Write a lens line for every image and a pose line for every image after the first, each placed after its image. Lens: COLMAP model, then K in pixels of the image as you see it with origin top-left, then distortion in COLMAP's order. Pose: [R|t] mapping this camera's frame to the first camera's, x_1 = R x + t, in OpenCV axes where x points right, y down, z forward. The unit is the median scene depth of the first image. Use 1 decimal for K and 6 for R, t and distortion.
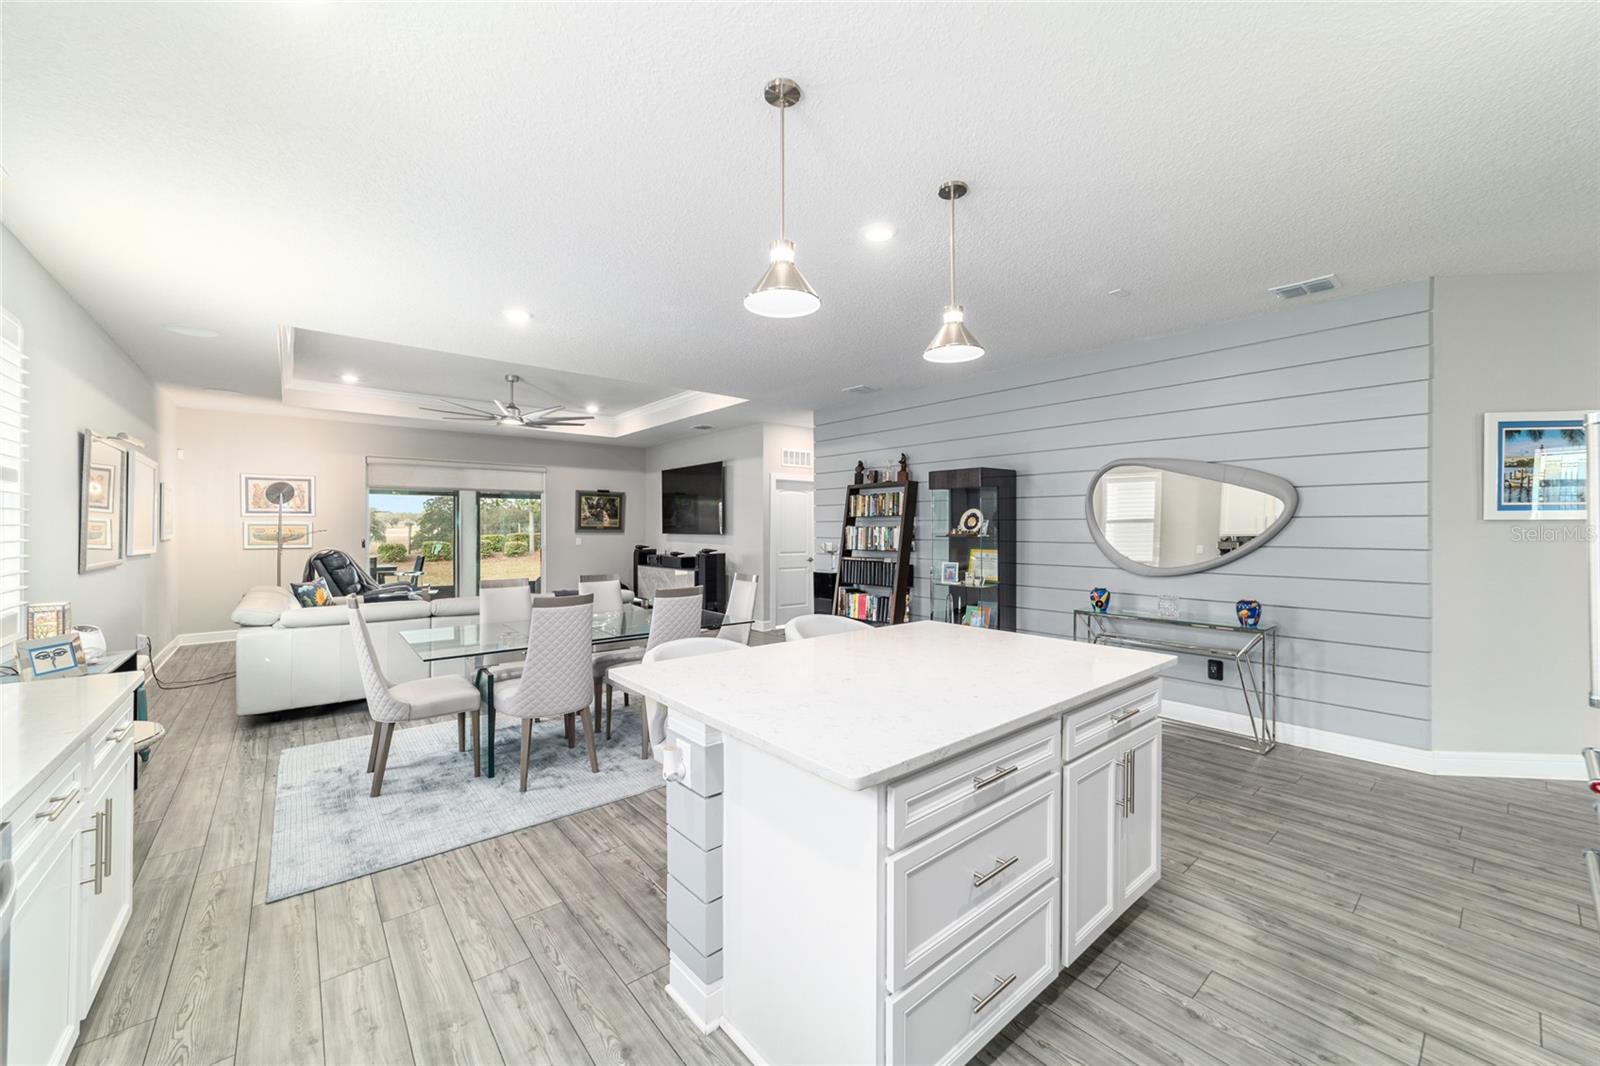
lens RADIAL K [[612.9, 0, 799.3], [0, 612.9, 529.6], [0, 0, 1]] dist [-0.019285, 0.008676]
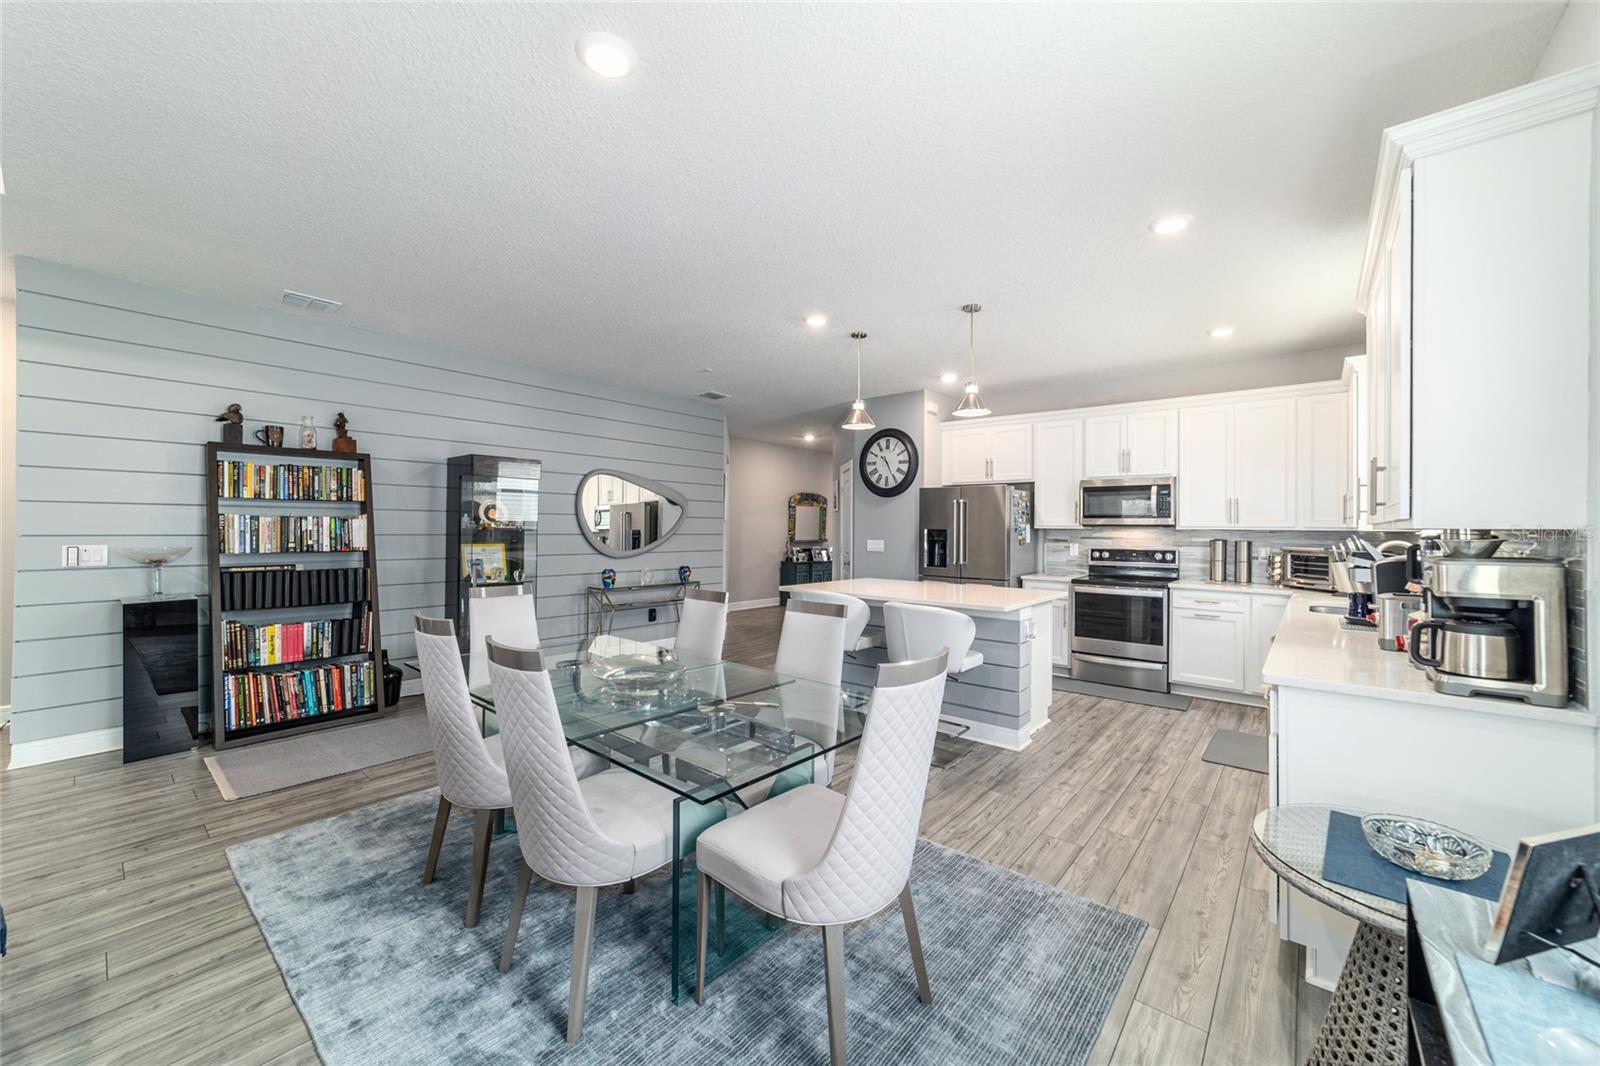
lens RADIAL K [[612.9, 0, 799.3], [0, 612.9, 529.6], [0, 0, 1]] dist [-0.019285, 0.008676]
pose [[-0.171711, -0.002500, 0.985144, -1.153878], [-0.004252, 0.999989, 0.001797, 0.012164], [-0.985138, -0.003880, -0.171720, 1.146125]]
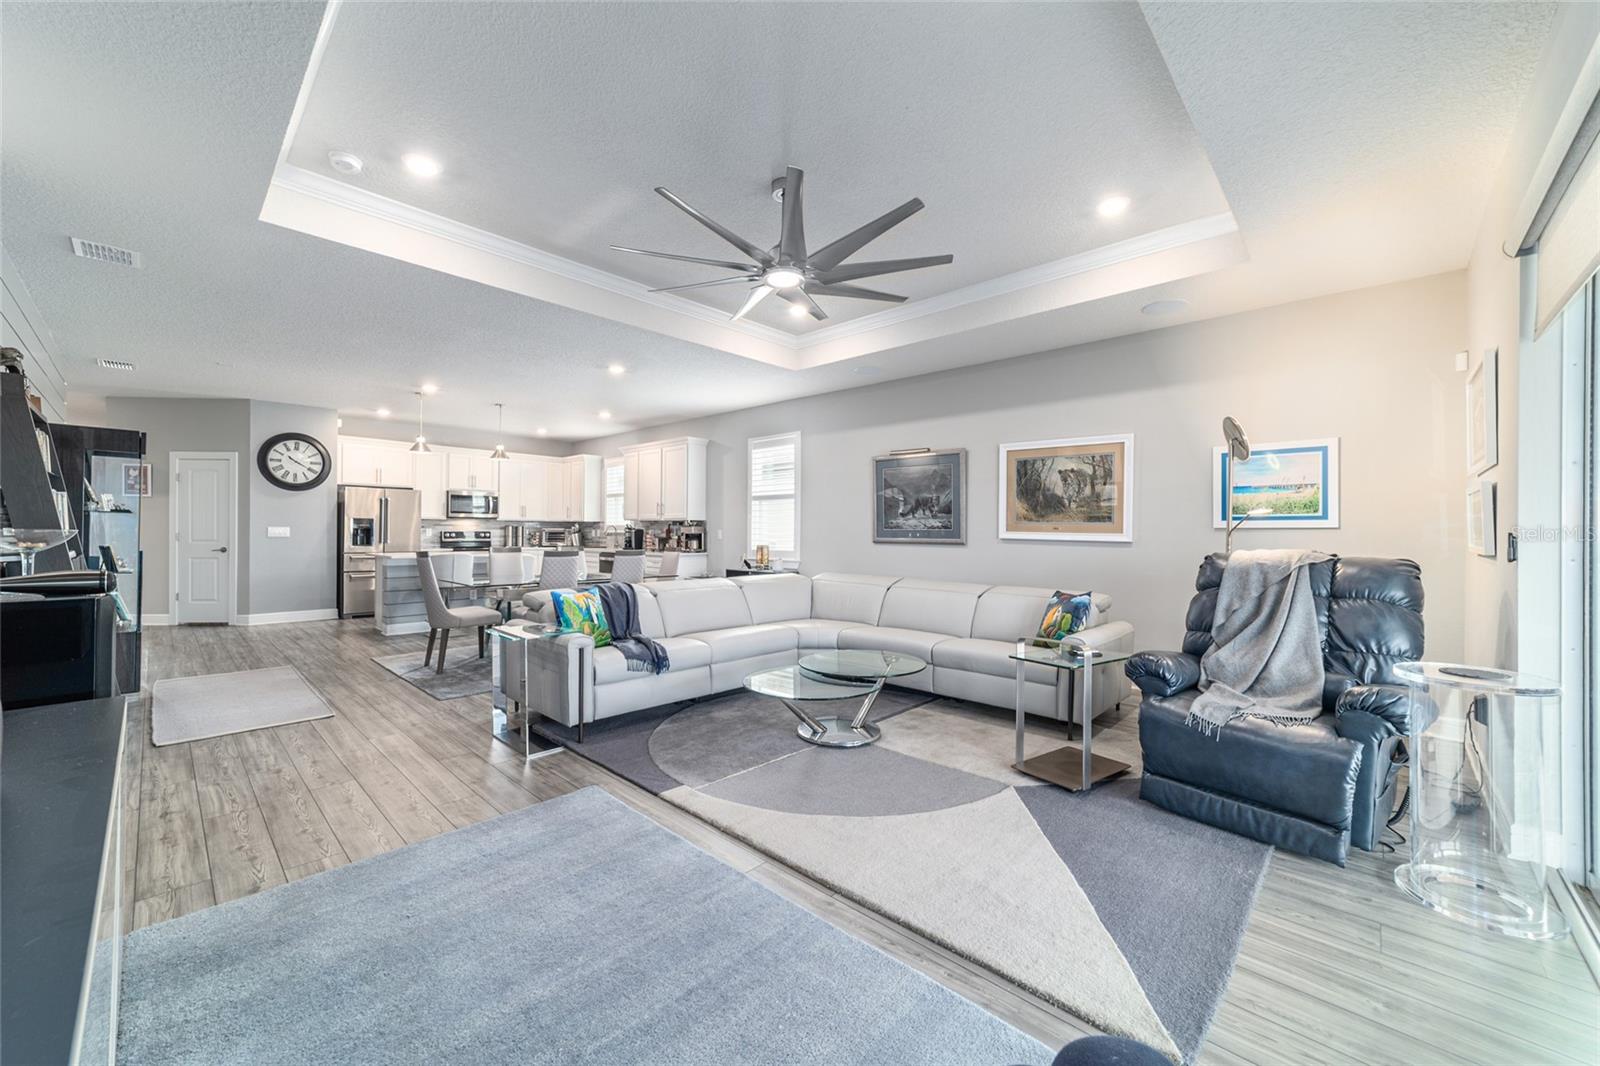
lens RADIAL K [[612.9, 0, 799.3], [0, 612.9, 529.6], [0, 0, 1]] dist [-0.019285, 0.008676]
pose [[-0.992967, -0.006977, -0.118184, -0.893387], [-0.007278, 0.999971, 0.002113, 0.040180], [0.118166, 0.002959, -0.992989, 3.098916]]
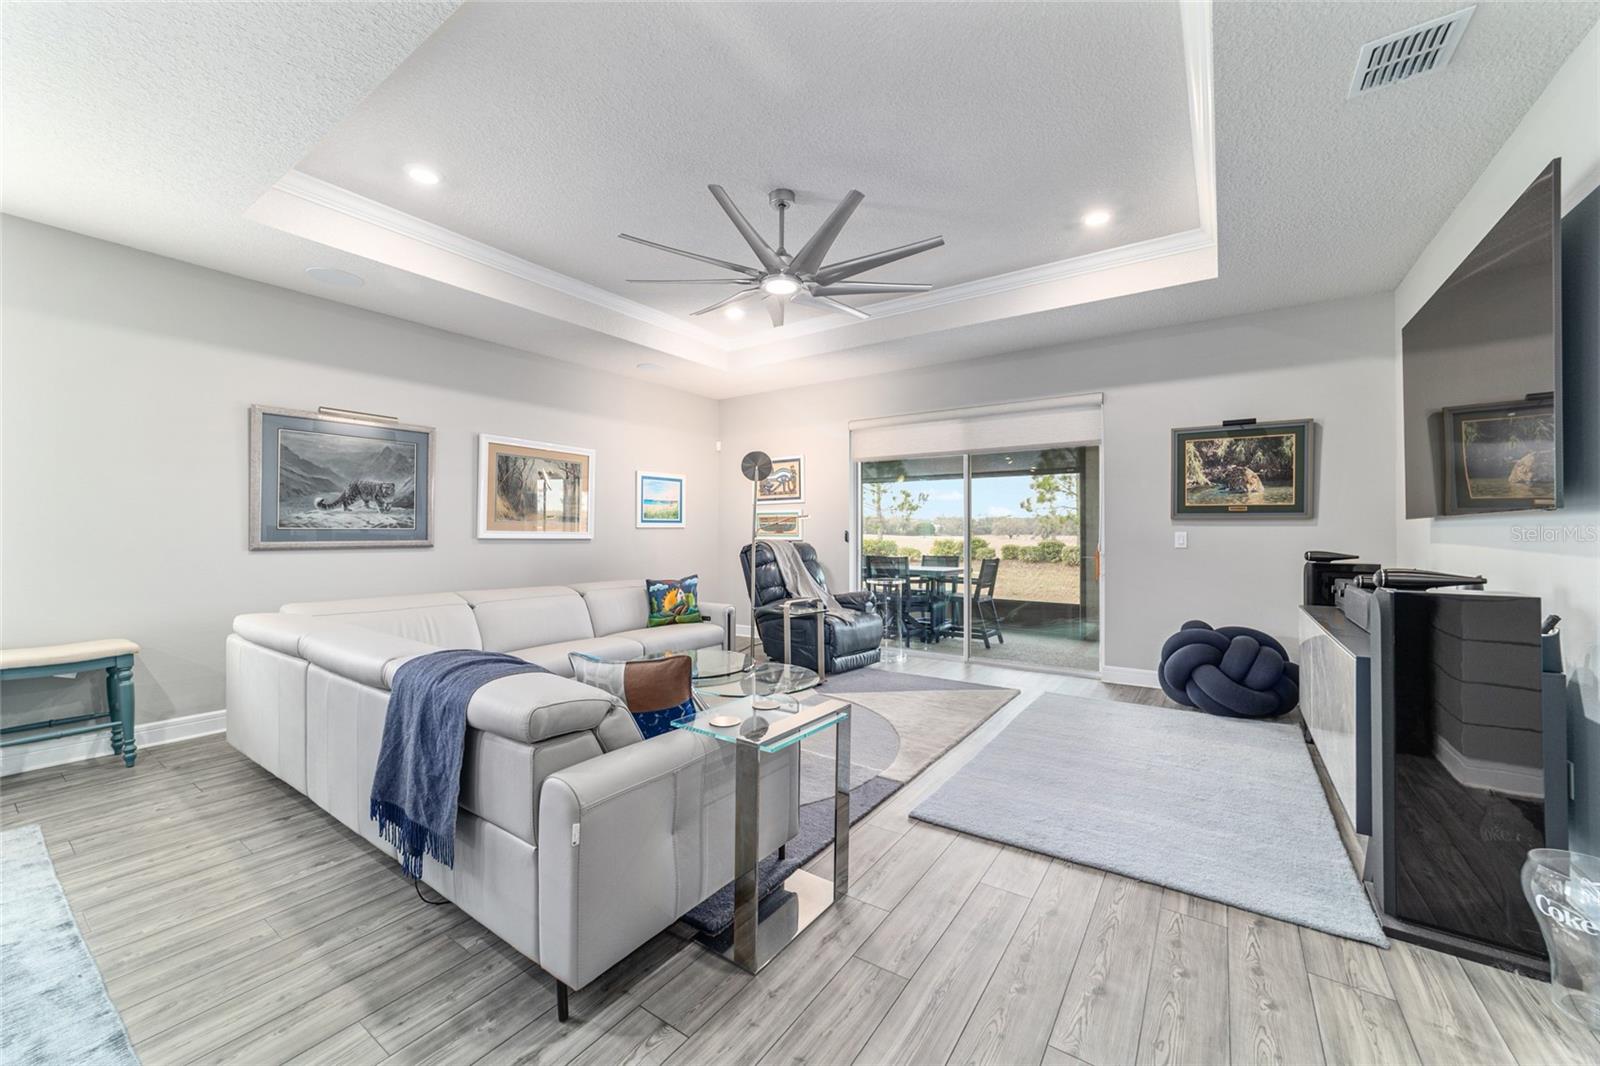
lens RADIAL K [[612.9, 0, 799.3], [0, 612.9, 529.6], [0, 0, 1]] dist [-0.019285, 0.008676]
pose [[0.264075, -0.003870, -0.964494, 0.014995], [-0.003878, 0.999980, -0.005074, 0.046644], [0.964494, 0.005080, 0.264055, 1.856096]]
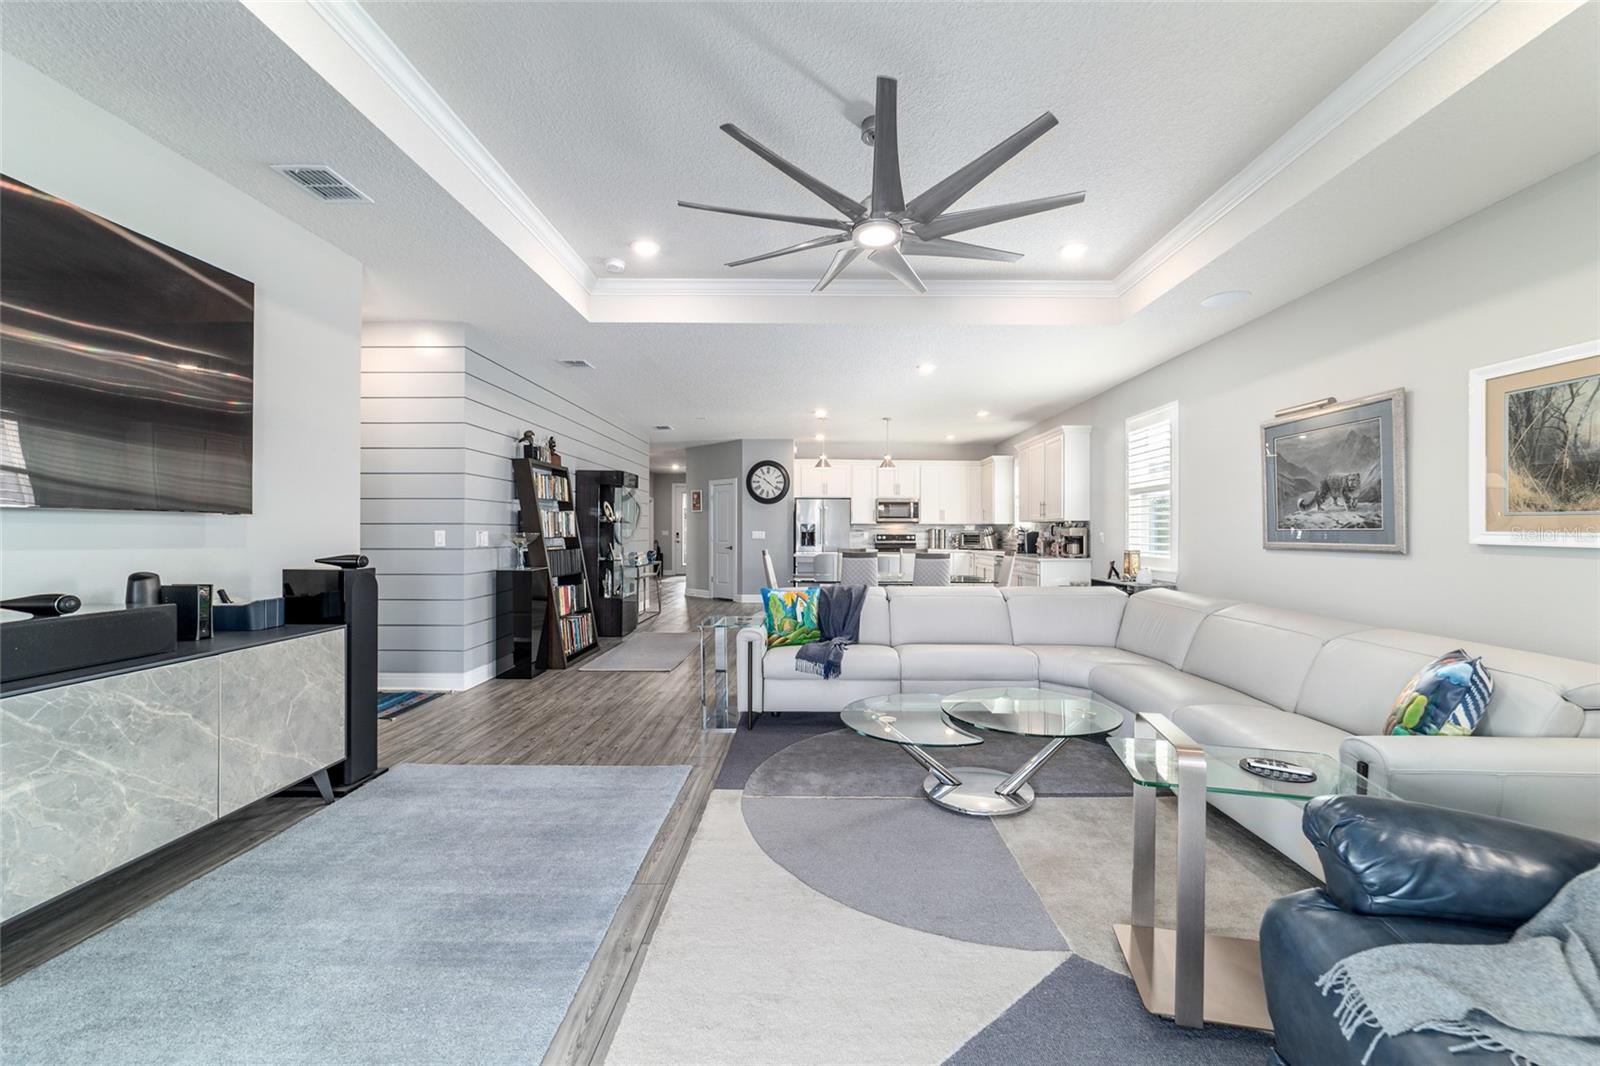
lens RADIAL K [[618.9, 0, 822.2], [0, 618.9, 530.8], [0, 0, 1]] dist [-0.000145, 0.000413]
pose [[-0.771925, -0.000366, 0.635713, -1.480132], [0.001236, 0.999997, 0.002077, 0.040597], [-0.635712, 0.002388, -0.771923, 2.815707]]
